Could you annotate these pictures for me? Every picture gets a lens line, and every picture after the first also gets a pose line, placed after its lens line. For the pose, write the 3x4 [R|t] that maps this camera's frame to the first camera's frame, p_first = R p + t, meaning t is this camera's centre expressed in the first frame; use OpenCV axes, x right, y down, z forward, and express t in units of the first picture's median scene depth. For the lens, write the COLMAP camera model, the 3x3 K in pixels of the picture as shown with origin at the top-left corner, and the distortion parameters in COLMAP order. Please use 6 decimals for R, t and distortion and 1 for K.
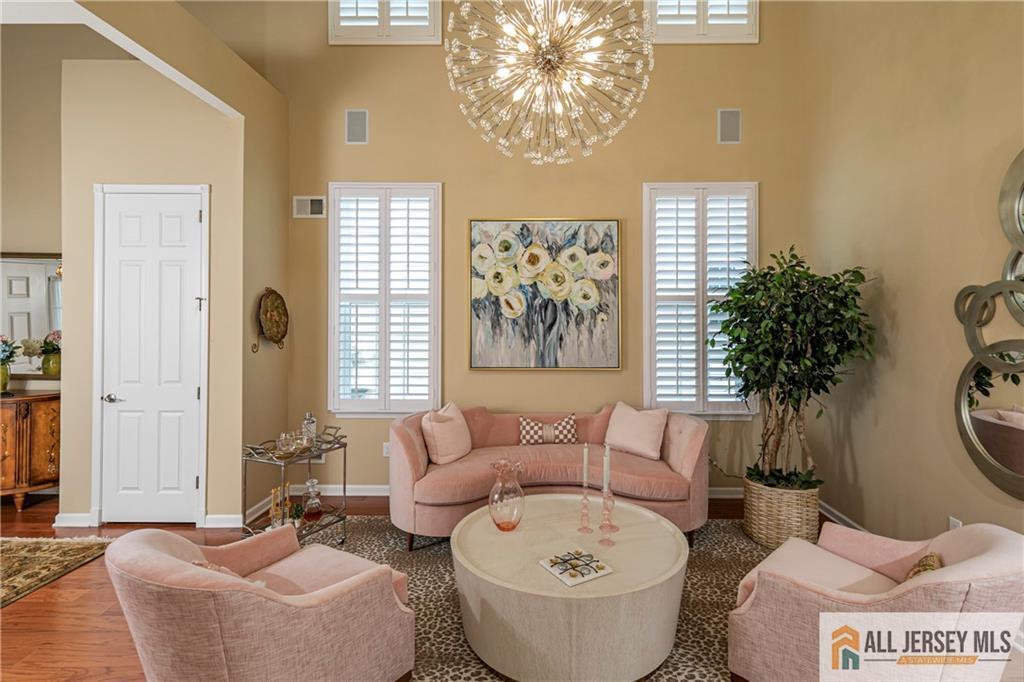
lens RADIAL K [[511.0, 0, 542.7], [0, 511.0, 301.1], [0, 0, 1]] dist [0.013225, -0.003854]
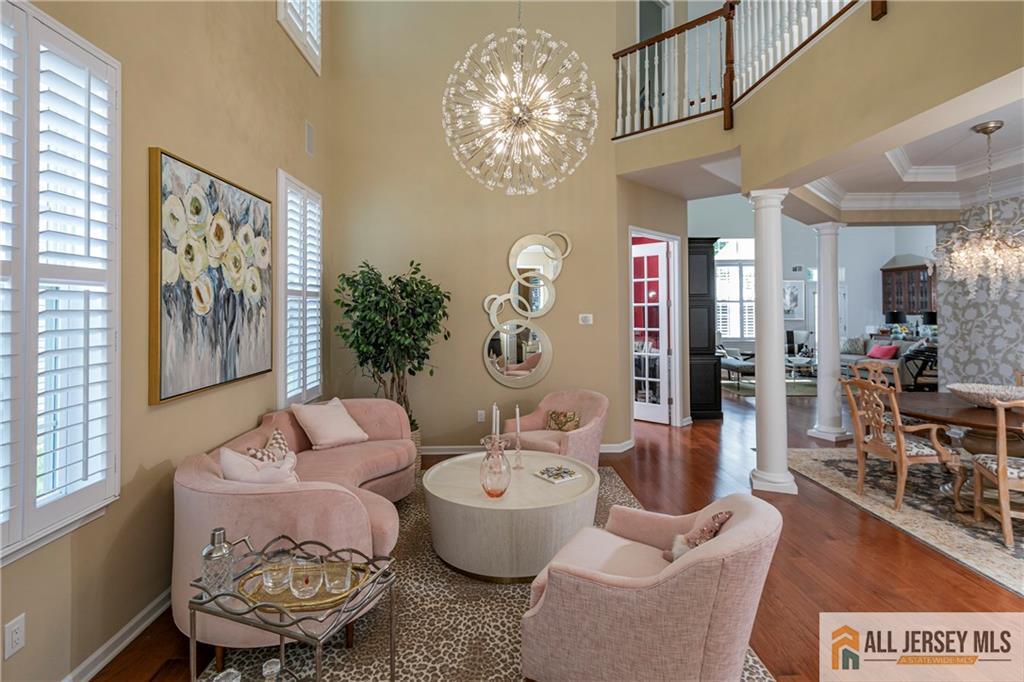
lens RADIAL K [[511.0, 0, 491.0], [0, 511.0, 303.5], [0, 0, 1]] dist [0.013225, -0.003854]
pose [[-0.037786, 0.006190, 0.999267, -0.756813], [-0.014530, 0.999872, -0.006743, 0.016922], [-0.999180, -0.014774, -0.037691, 0.643575]]
